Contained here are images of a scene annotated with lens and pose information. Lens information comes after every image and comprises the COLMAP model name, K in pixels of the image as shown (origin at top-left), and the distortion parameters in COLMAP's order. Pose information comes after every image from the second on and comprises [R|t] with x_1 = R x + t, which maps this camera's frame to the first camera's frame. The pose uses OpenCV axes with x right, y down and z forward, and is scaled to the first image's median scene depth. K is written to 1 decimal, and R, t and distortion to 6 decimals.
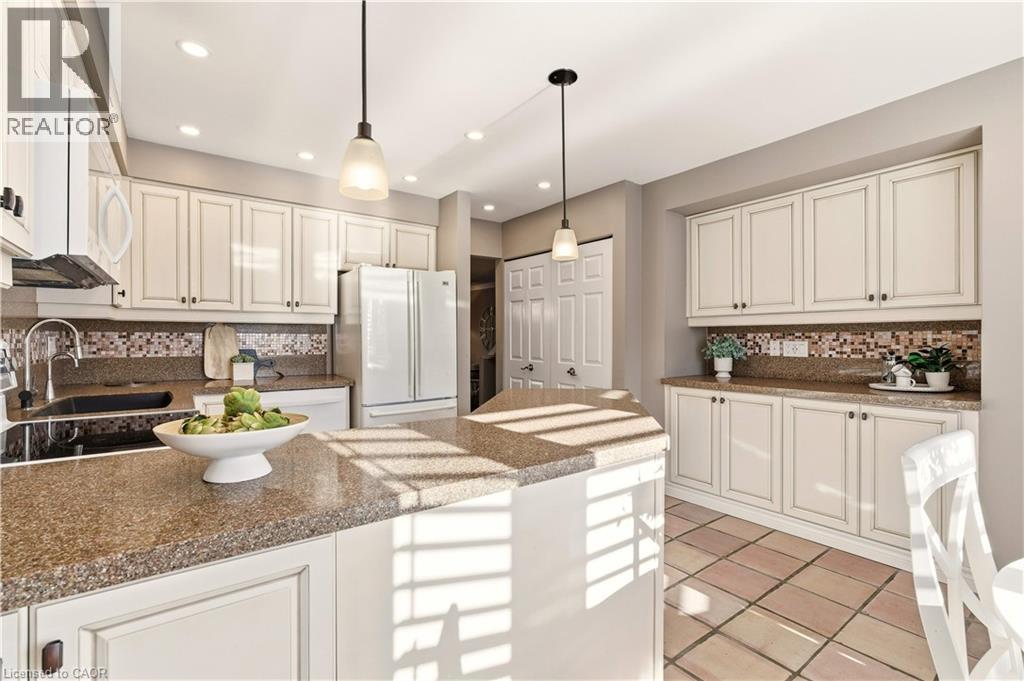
lens RADIAL K [[482.2, 0, 514.1], [0, 482.2, 337.2], [0, 0, 1]] dist [-0.004104, 0.000854]
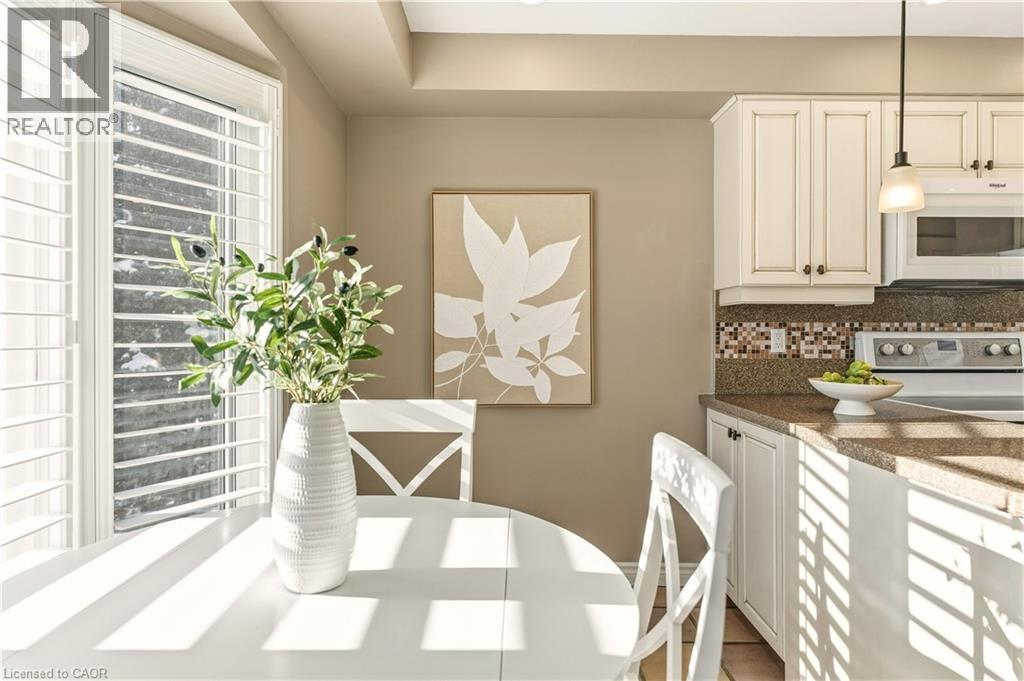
lens RADIAL K [[482.2, 0, 514.1], [0, 482.2, 337.2], [0, 0, 1]] dist [-0.004104, 0.000854]
pose [[-0.614298, -0.000999, -0.789073, 1.250996], [-0.003429, 0.999993, 0.001404, 0.022501], [0.789067, 0.003568, -0.614297, 0.964294]]
